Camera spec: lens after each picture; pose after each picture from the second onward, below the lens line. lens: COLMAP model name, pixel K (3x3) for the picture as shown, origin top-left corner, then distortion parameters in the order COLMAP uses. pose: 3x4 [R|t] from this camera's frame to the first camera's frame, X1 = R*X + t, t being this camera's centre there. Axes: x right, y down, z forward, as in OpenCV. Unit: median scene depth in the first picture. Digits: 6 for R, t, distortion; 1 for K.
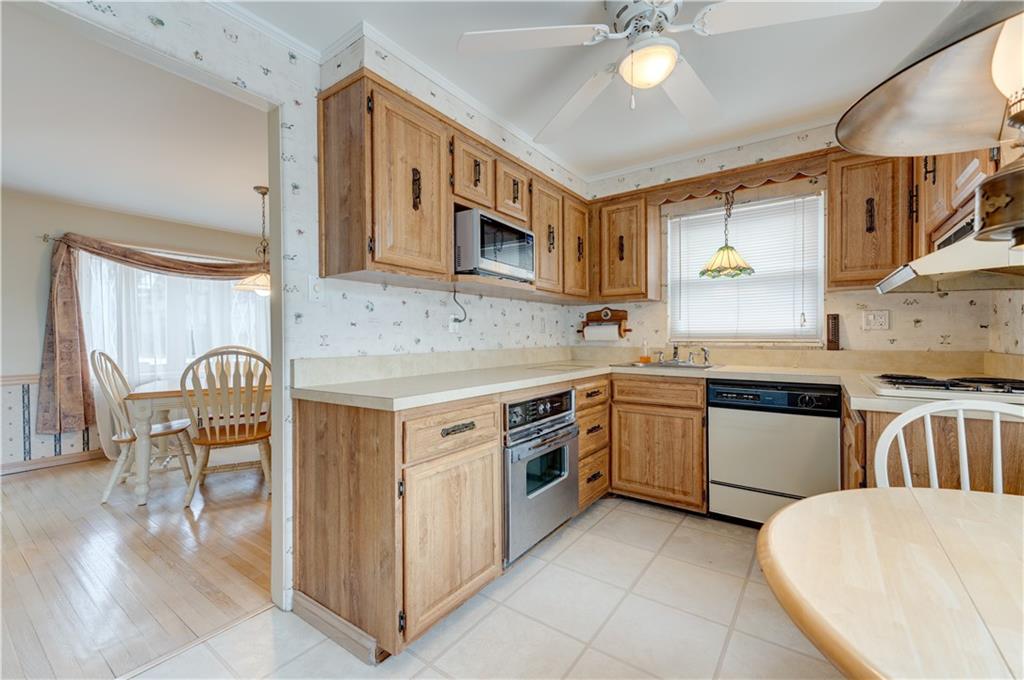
lens RADIAL K [[429.3, 0, 512.0], [0, 429.3, 340.0], [0, 0, 1]] dist [0.027528, -0.006507]
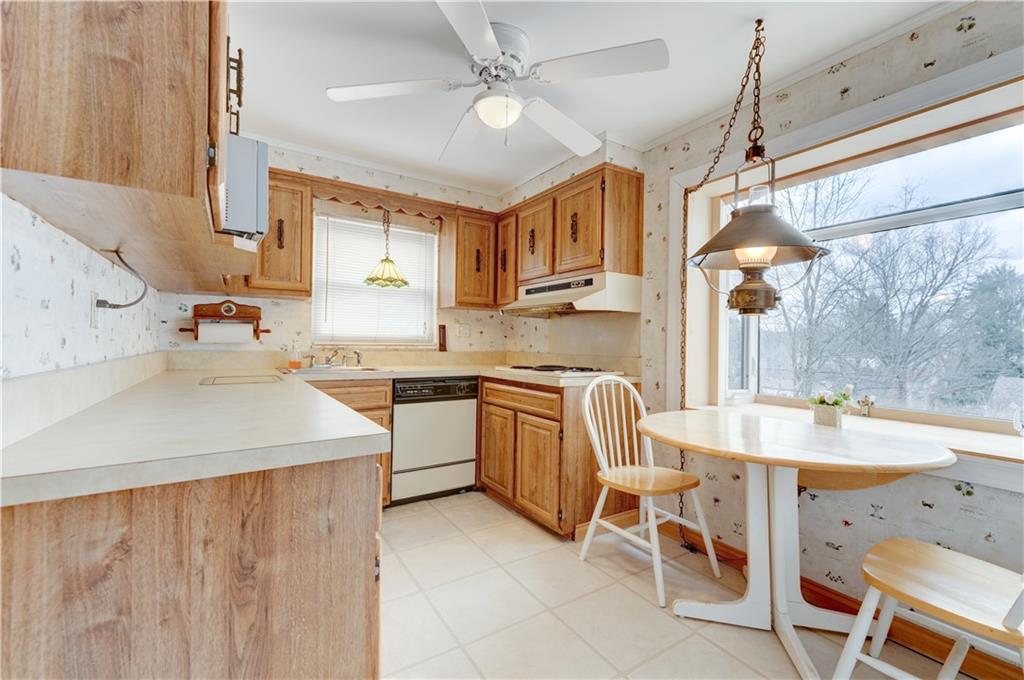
lens RADIAL K [[429.3, 0, 512.0], [0, 429.3, 340.0], [0, 0, 1]] dist [0.027528, -0.006507]
pose [[0.360711, 0.013044, 0.932586, -0.519938], [-0.007190, 0.999911, -0.011205, 0.001483], [-0.932650, -0.002664, 0.360773, 0.373847]]
